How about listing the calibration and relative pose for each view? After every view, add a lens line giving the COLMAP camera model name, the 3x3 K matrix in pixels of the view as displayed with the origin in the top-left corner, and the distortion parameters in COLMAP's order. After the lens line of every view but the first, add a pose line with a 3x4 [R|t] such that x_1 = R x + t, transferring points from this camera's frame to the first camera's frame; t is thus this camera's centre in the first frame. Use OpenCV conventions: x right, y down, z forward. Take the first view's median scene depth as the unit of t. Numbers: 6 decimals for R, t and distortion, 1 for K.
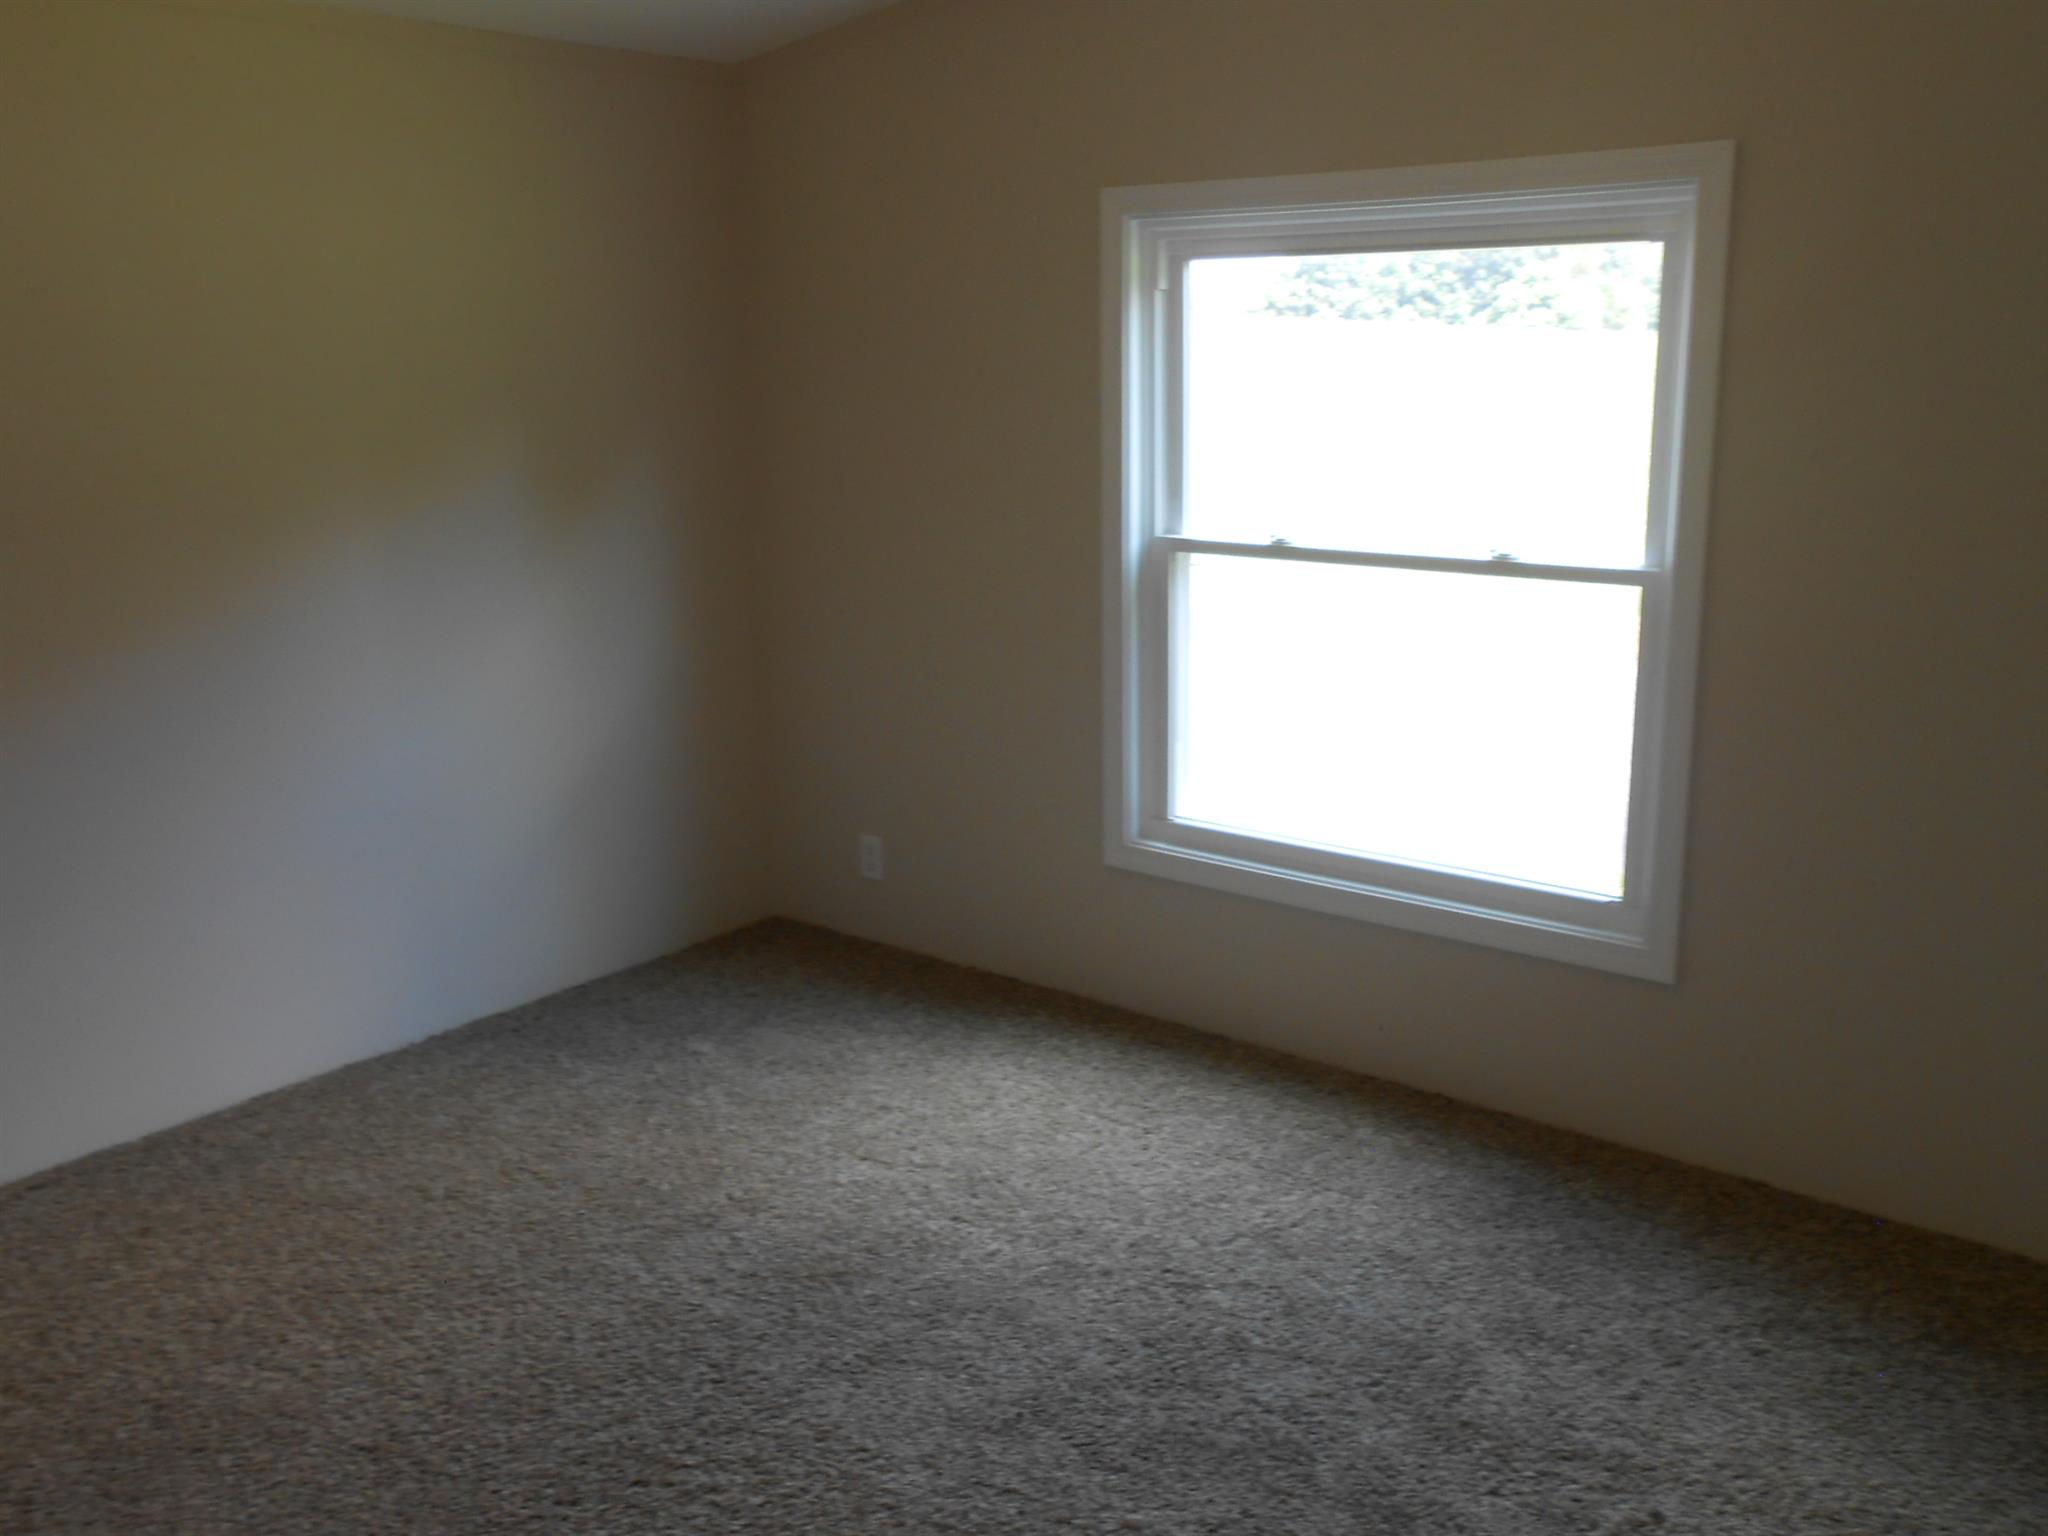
lens RADIAL K [[1590.4, 0, 1023.6], [0, 1590.4, 729.7], [0, 0, 1]] dist [-0.008078, 0.036183]
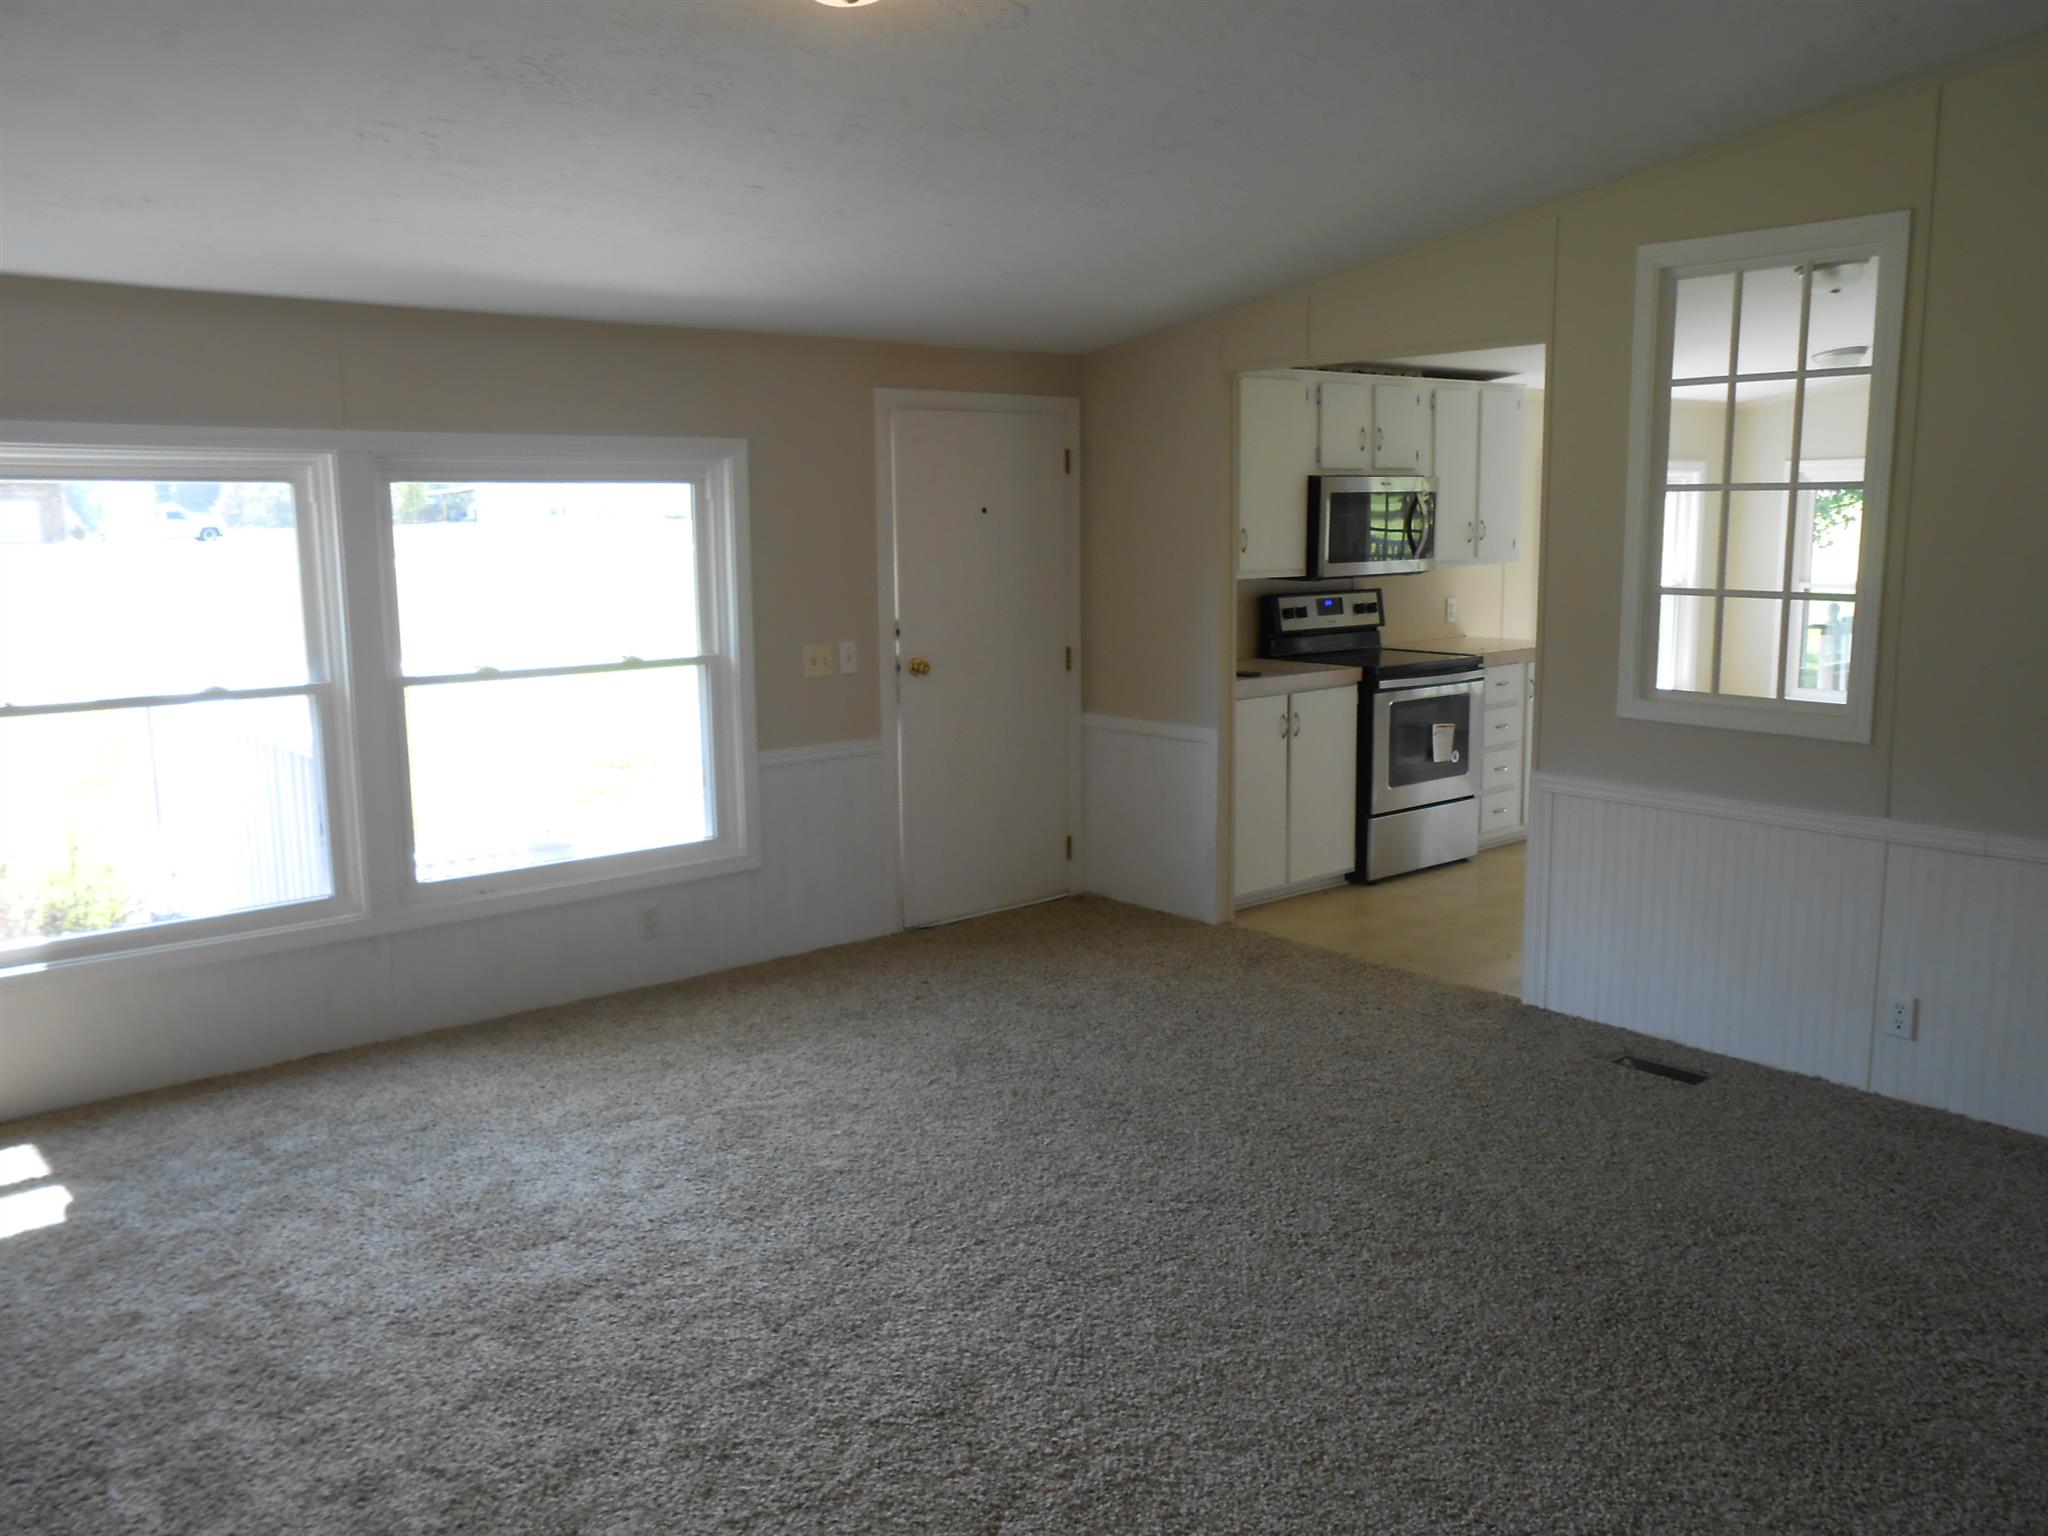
lens RADIAL K [[1590.4, 0, 1023.6], [0, 1590.4, 729.7], [0, 0, 1]] dist [-0.008078, 0.036183]
pose [[0.255558, -0.117401, 0.959639, -1.290821], [0.238386, 0.969604, 0.055137, -0.028149], [-0.936943, 0.214674, 0.275777, 0.146186]]
